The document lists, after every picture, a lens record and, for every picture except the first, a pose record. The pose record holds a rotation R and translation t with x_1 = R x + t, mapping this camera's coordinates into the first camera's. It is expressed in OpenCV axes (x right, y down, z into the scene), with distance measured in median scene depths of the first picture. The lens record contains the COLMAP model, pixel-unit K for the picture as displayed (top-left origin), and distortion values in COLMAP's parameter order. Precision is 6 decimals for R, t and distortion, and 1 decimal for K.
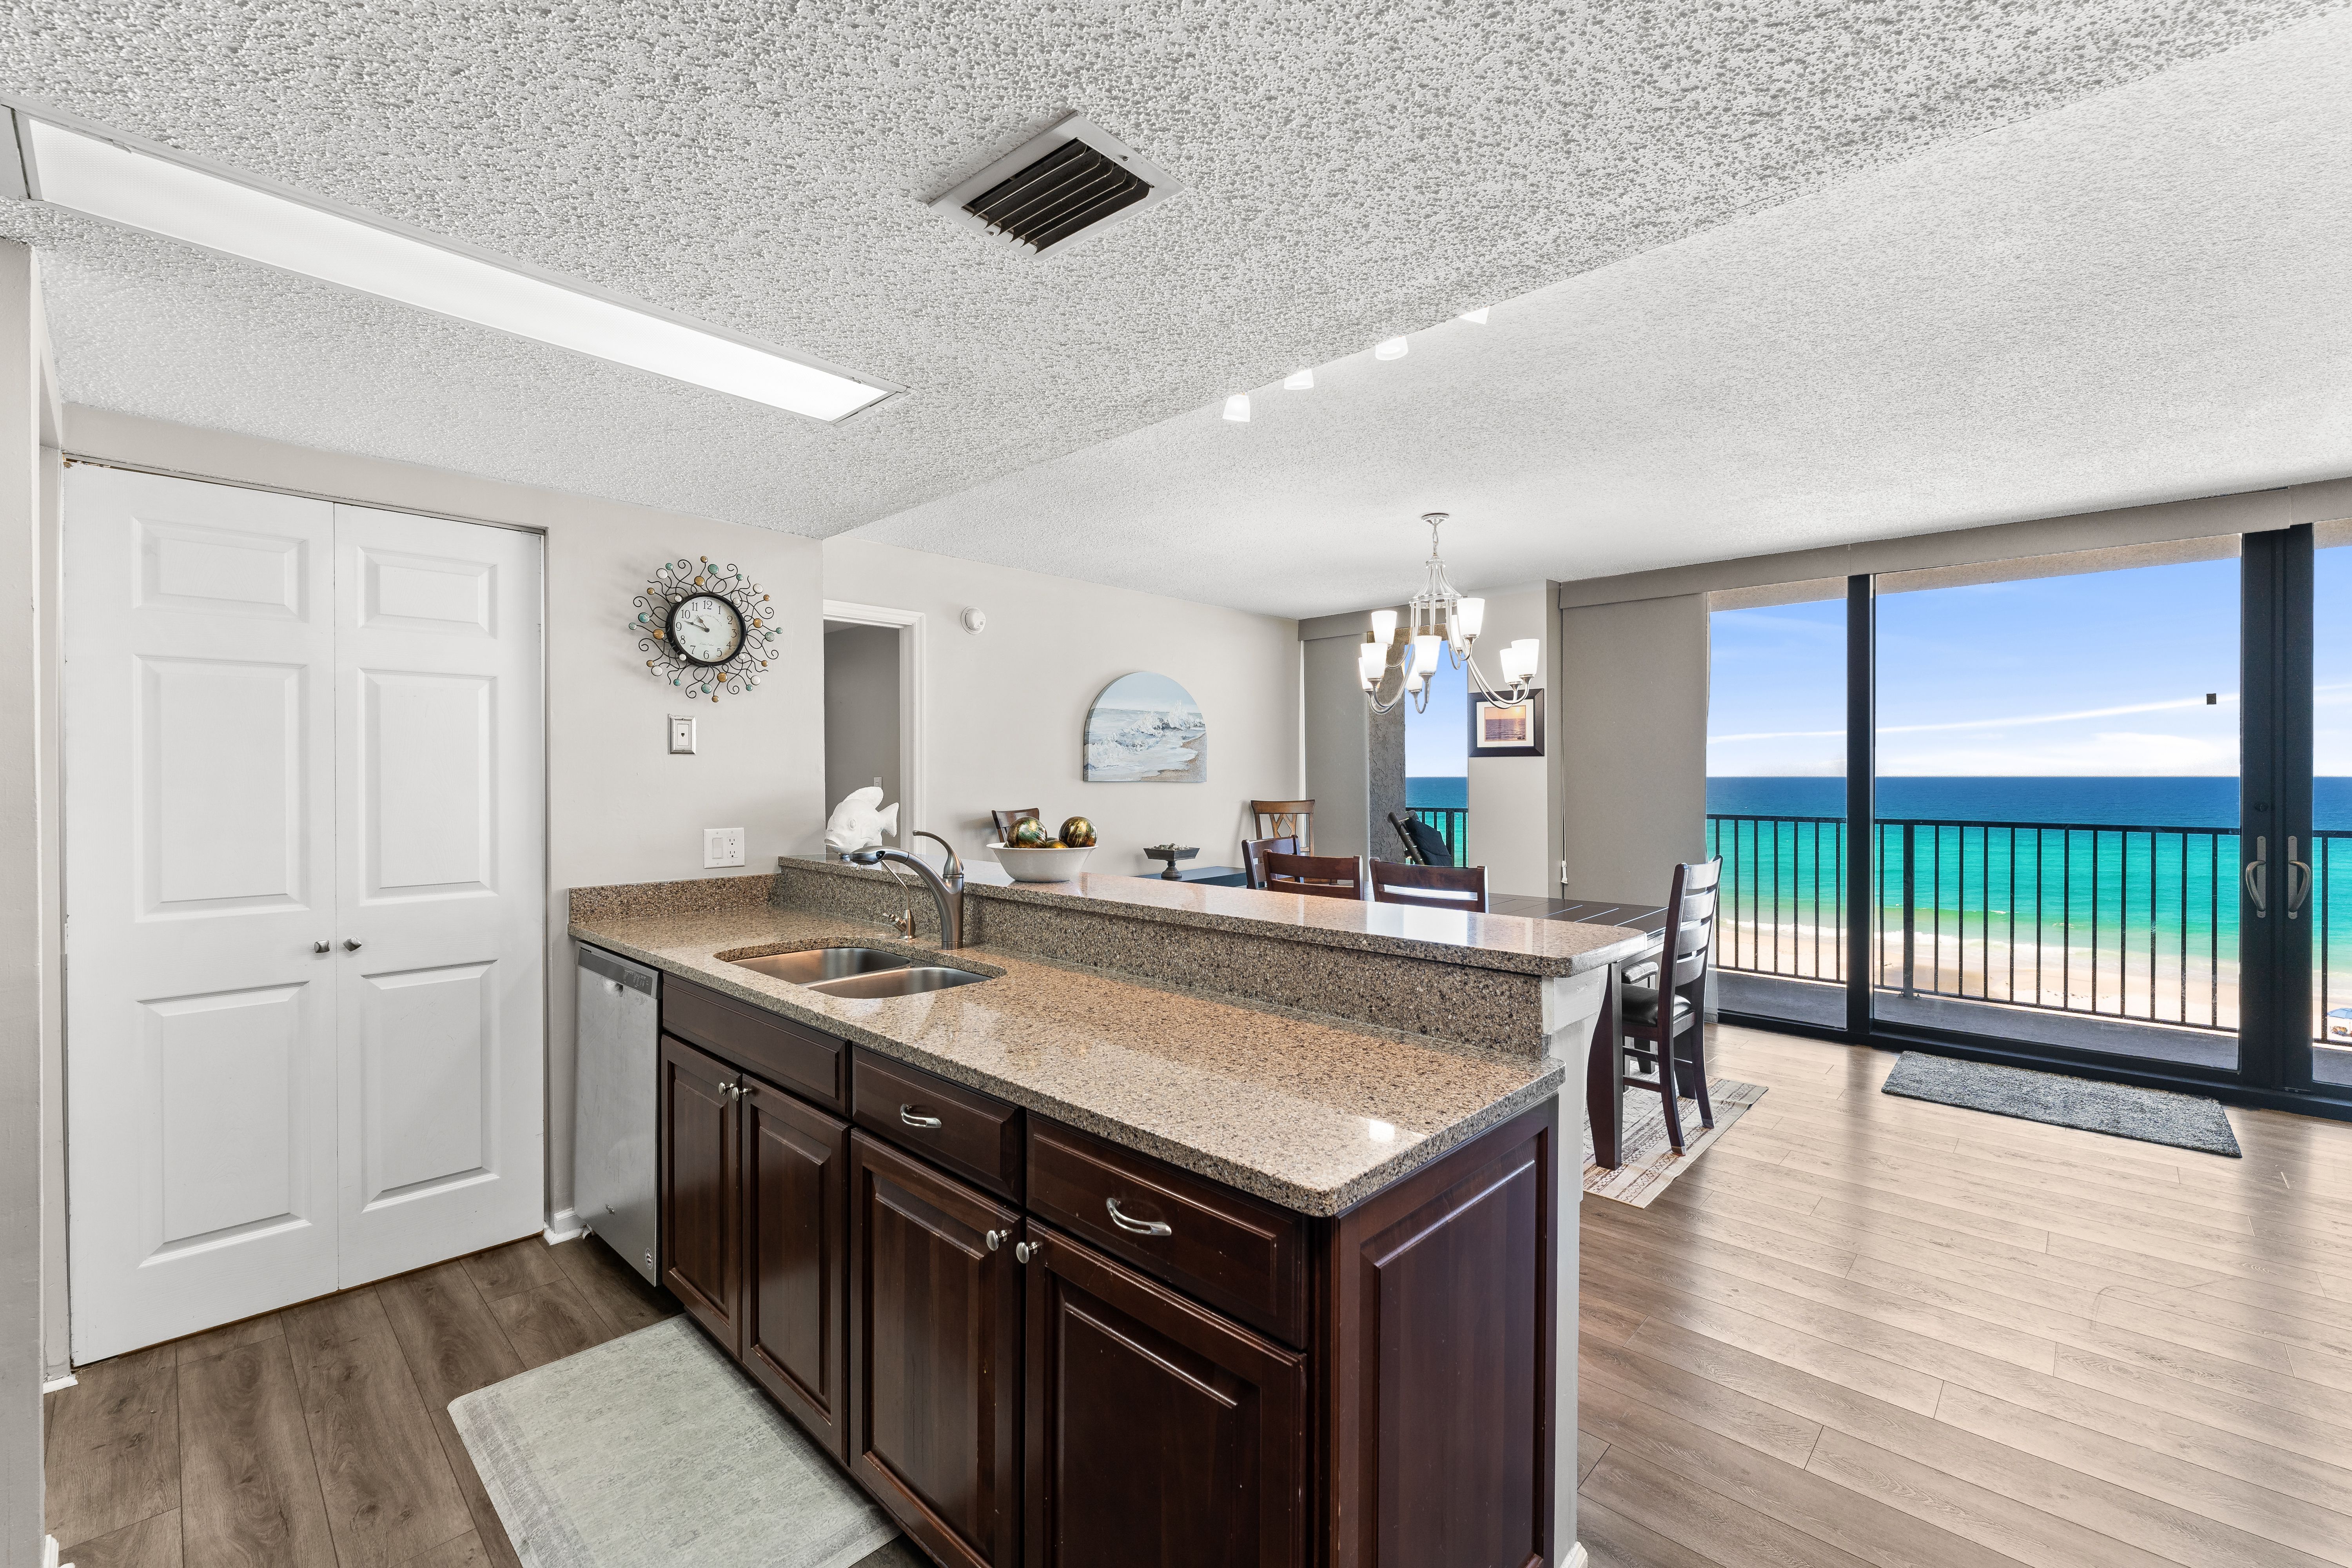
lens RADIAL K [[971.7, 0, 1176.0], [0, 971.7, 784.0], [0, 0, 1]] dist [-0.001902, -0.000751]
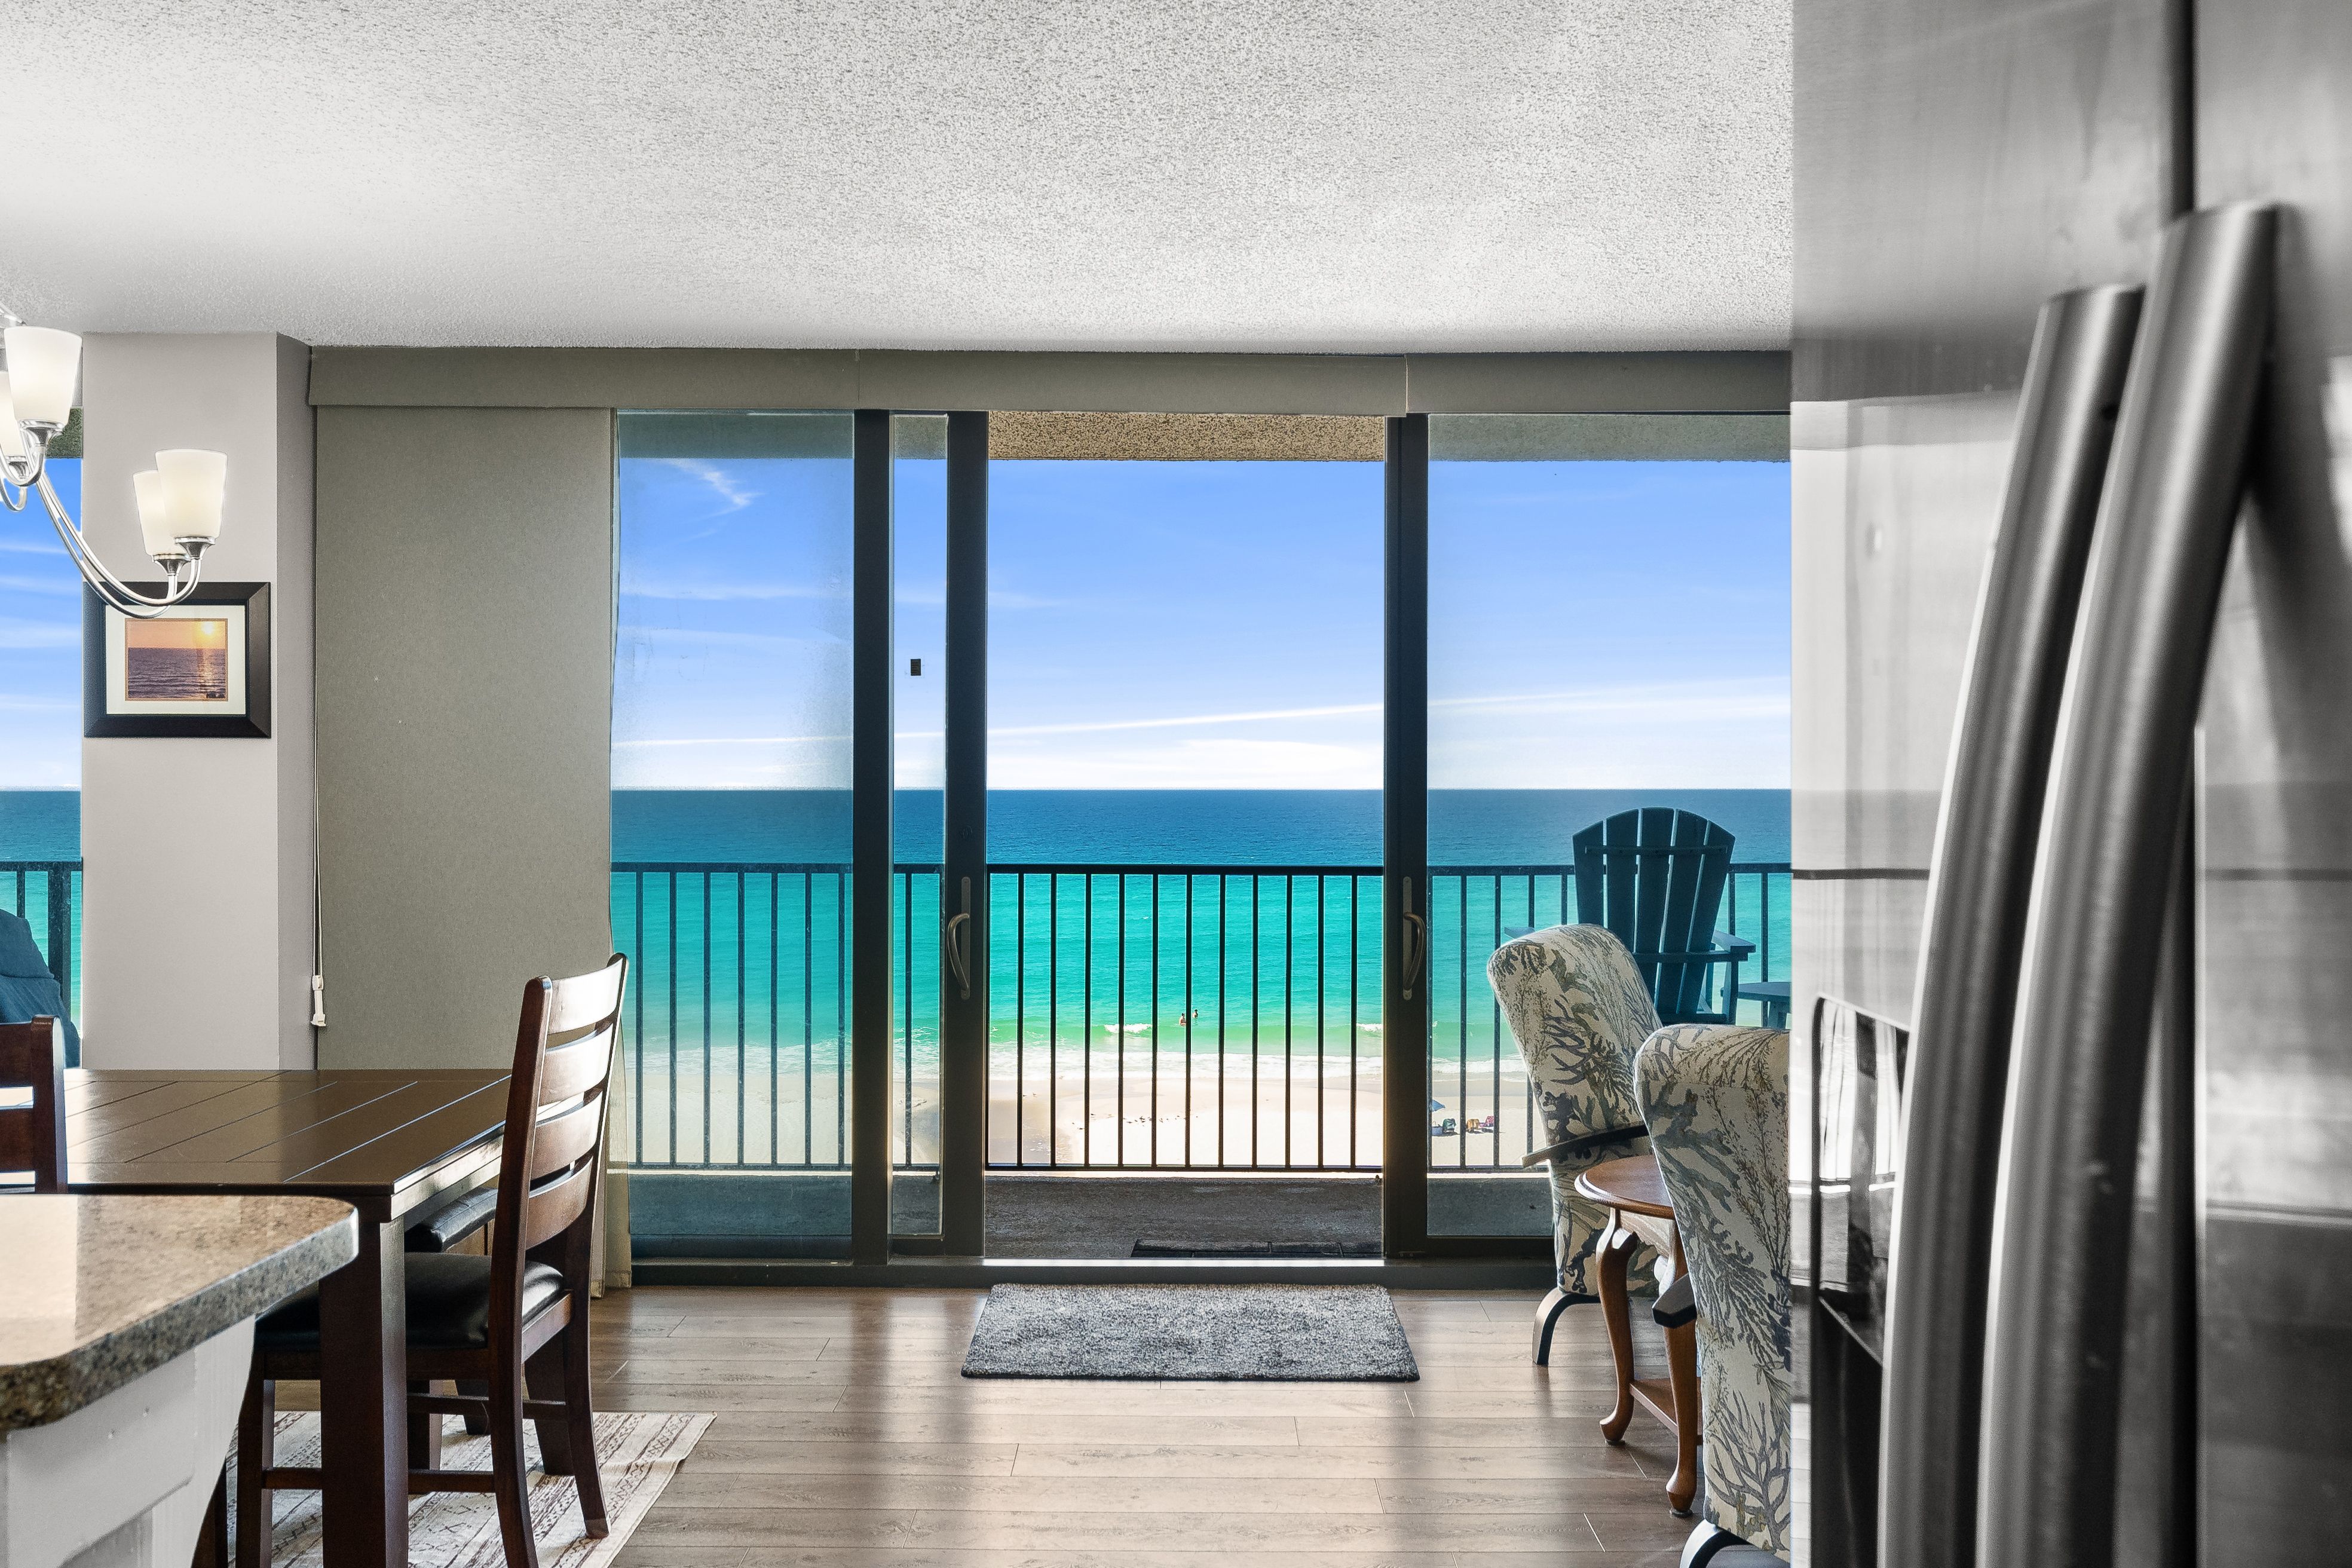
lens RADIAL K [[1937.6, 0, 1176.0], [0, 1937.6, 784.0], [0, 0, 1]] dist [0.099243, 0.001225]
pose [[0.722000, 0.006323, 0.691864, 0.092448], [0.000763, 0.999950, -0.009936, 0.001859], [-0.691892, 0.007702, 0.721960, 0.122537]]
